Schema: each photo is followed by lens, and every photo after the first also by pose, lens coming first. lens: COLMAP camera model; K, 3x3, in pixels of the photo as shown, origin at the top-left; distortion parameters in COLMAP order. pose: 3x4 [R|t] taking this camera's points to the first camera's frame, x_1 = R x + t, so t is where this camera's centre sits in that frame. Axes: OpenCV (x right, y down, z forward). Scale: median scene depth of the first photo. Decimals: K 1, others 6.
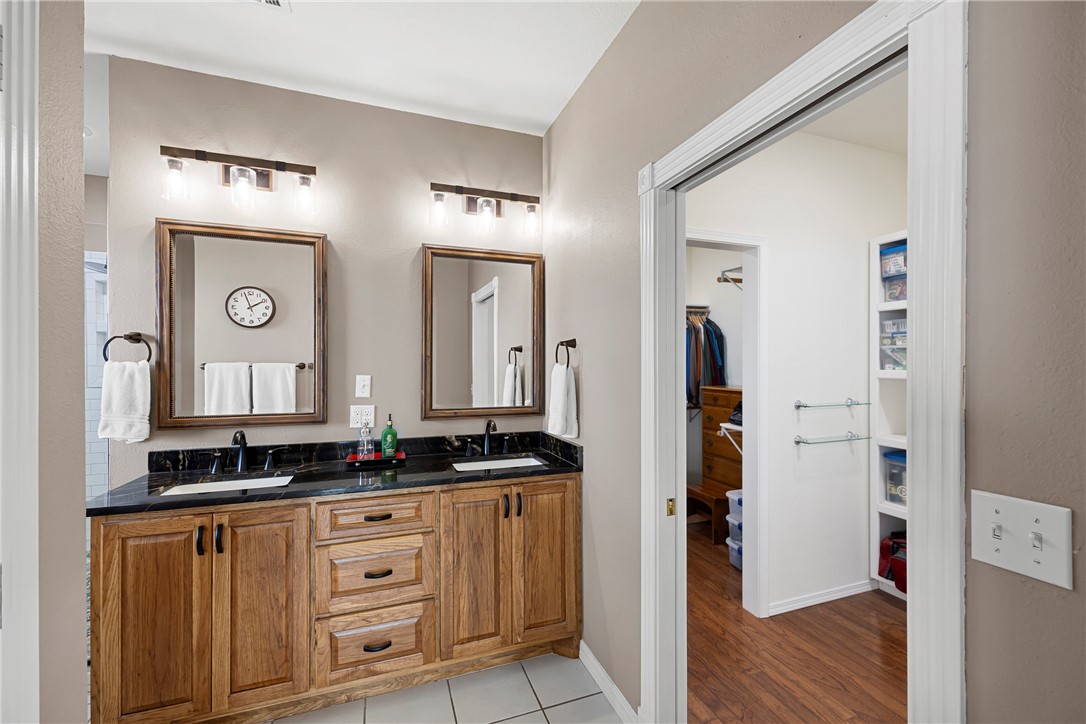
lens RADIAL K [[445.2, 0, 542.2], [0, 445.2, 364.3], [0, 0, 1]] dist [0.001528, 0.000104]
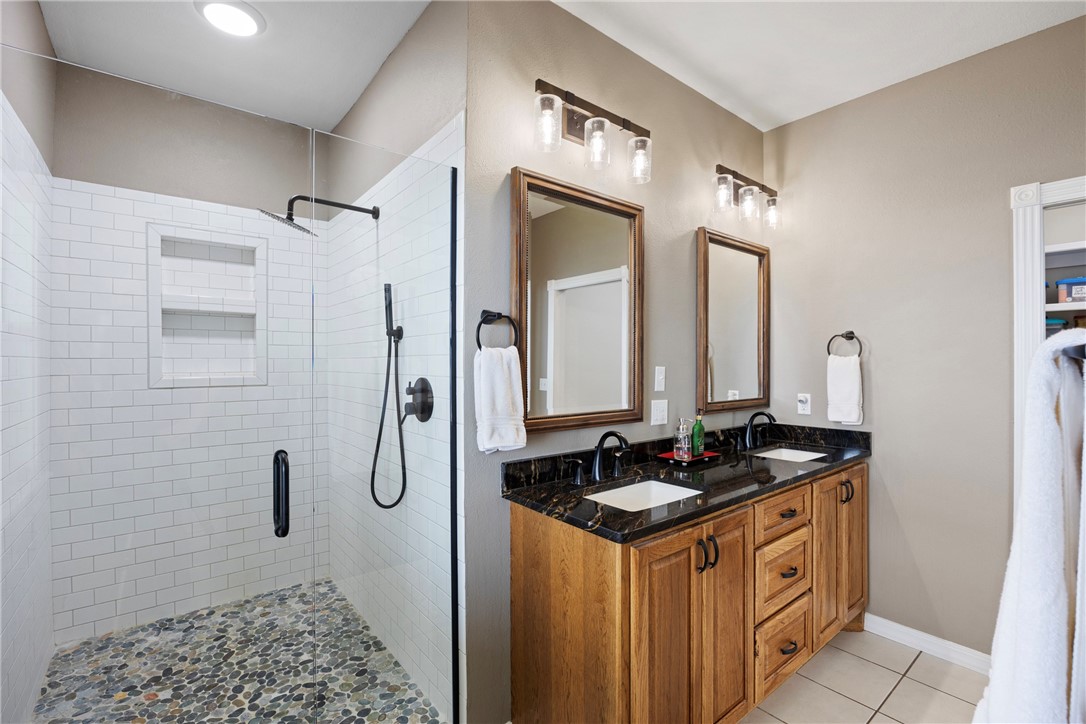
lens RADIAL K [[478.8, 0, 542.6], [0, 478.8, 361.1], [0, 0, 1]] dist [-0.004701, -0.000193]
pose [[0.946333, 0.001320, 0.323191, -1.069557], [-0.001129, 0.999999, -0.000776, 0.016419], [-0.323192, 0.000370, 0.946333, 0.177795]]
